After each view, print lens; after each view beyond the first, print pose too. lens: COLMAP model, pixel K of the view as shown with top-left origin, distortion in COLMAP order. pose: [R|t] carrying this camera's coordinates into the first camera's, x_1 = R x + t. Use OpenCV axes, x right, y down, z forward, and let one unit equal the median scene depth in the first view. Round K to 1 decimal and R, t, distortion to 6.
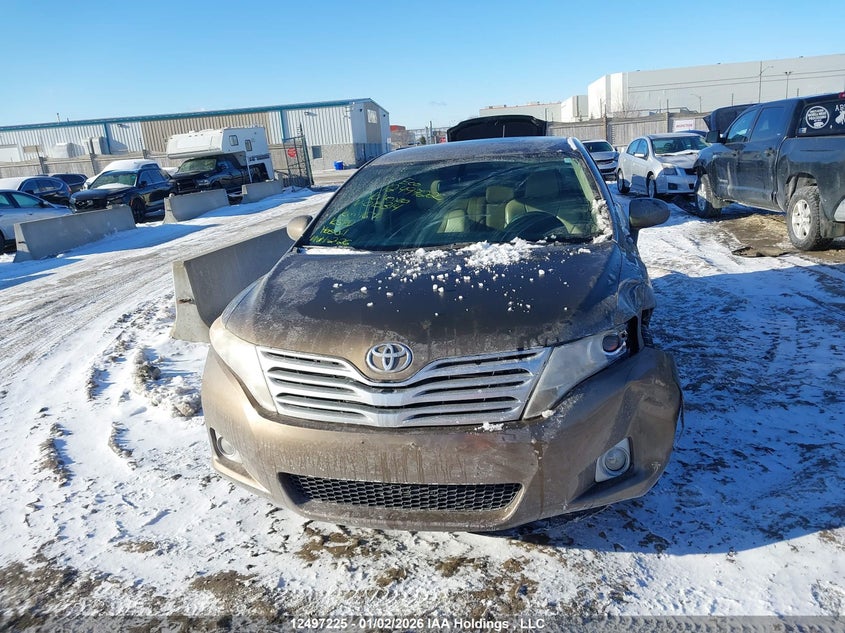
lens RADIAL K [[671.5, 0, 422.5], [0, 671.5, 316.5], [0, 0, 1]] dist [0.034664, -0.003238]
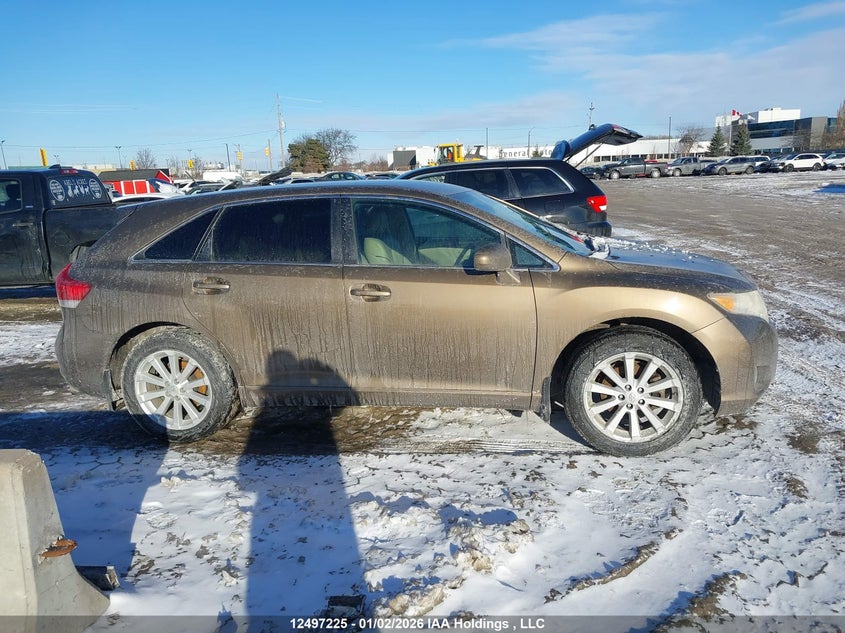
lens RADIAL K [[671.5, 0, 422.5], [0, 671.5, 316.5], [0, 0, 1]] dist [0.034664, -0.003238]
pose [[-0.080876, -0.119380, 0.989549, -1.029906], [0.267018, 0.953918, 0.136904, -0.195357], [-0.960292, 0.275299, -0.045273, 1.091521]]
